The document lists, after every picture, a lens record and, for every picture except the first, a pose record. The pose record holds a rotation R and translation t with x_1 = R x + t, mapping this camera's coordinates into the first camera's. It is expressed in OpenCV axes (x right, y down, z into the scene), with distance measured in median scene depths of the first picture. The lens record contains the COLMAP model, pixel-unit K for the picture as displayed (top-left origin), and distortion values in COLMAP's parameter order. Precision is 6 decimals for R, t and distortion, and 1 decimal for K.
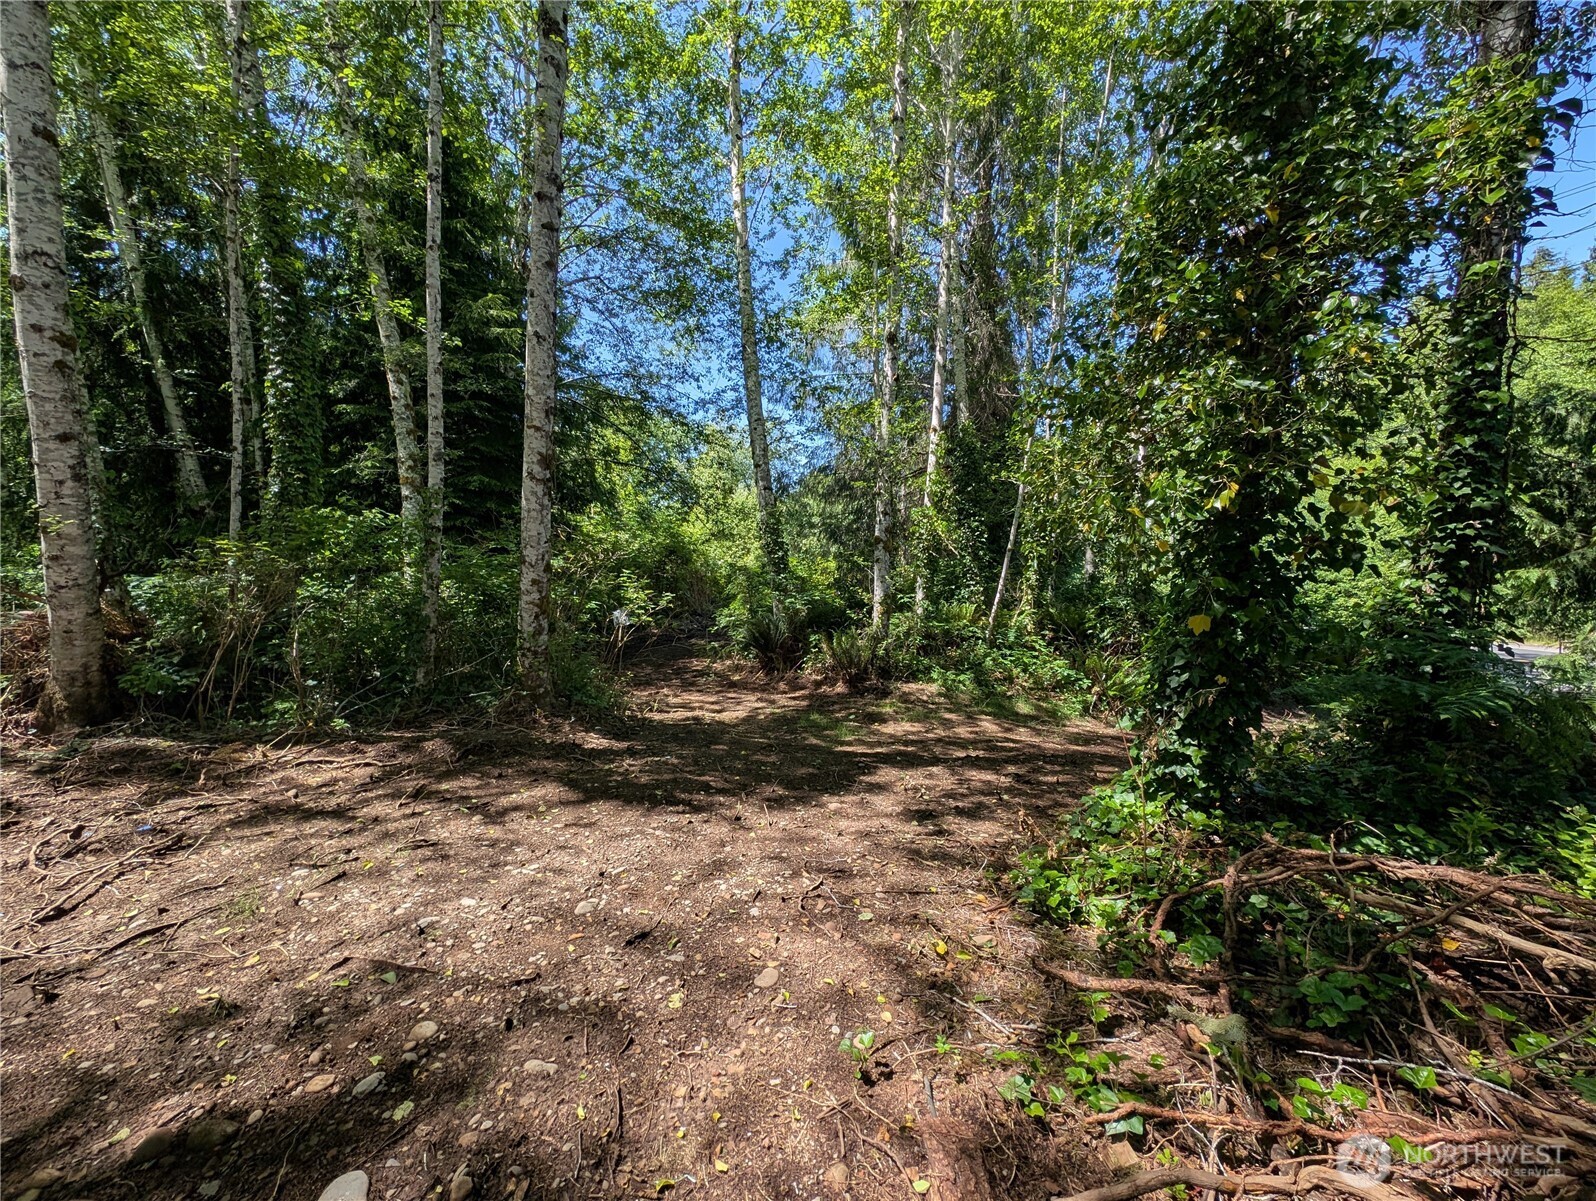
lens RADIAL K [[605.0, 0, 797.3], [0, 605.0, 595.0], [0, 0, 1]] dist [0.009583, -0.001876]
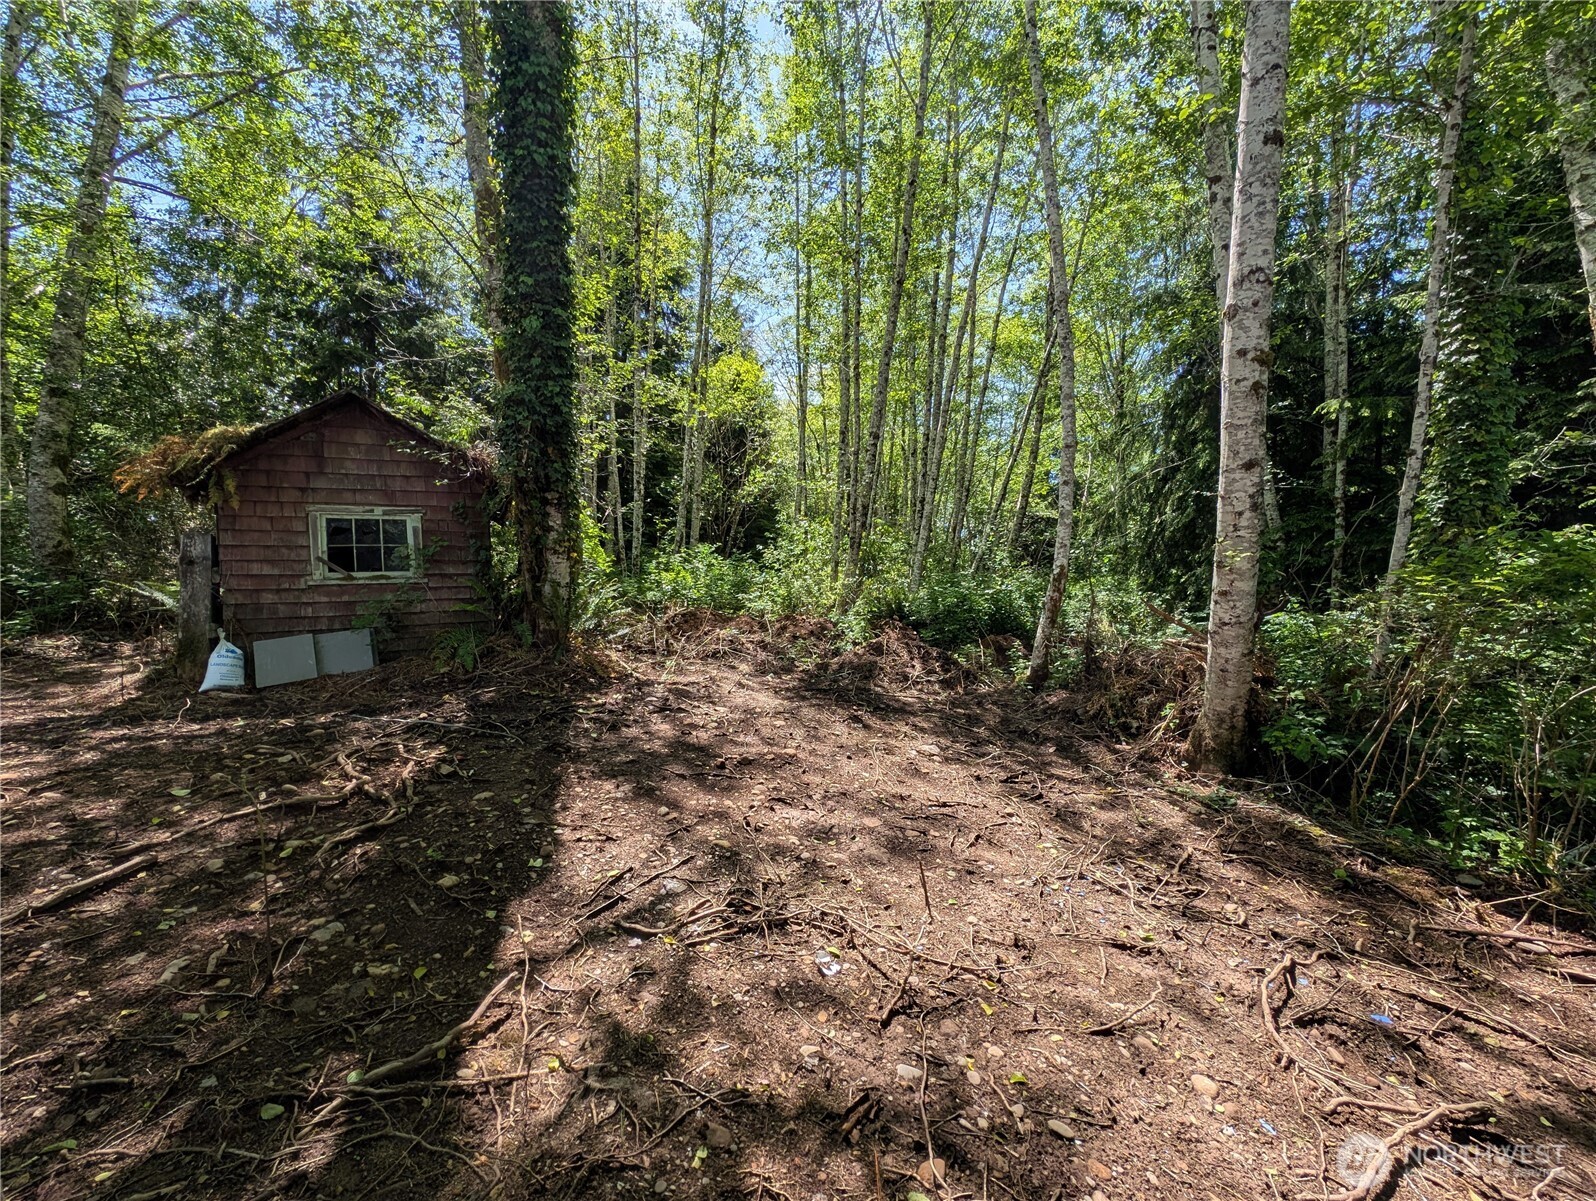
lens RADIAL K [[605.0, 0, 807.0], [0, 605.0, 609.5], [0, 0, 1]] dist [0.009583, -0.001876]
pose [[0.191444, 0.056817, -0.979858, -0.398680], [-0.085417, 0.995500, 0.041035, -0.018451], [0.977780, 0.075841, 0.195436, 0.172750]]
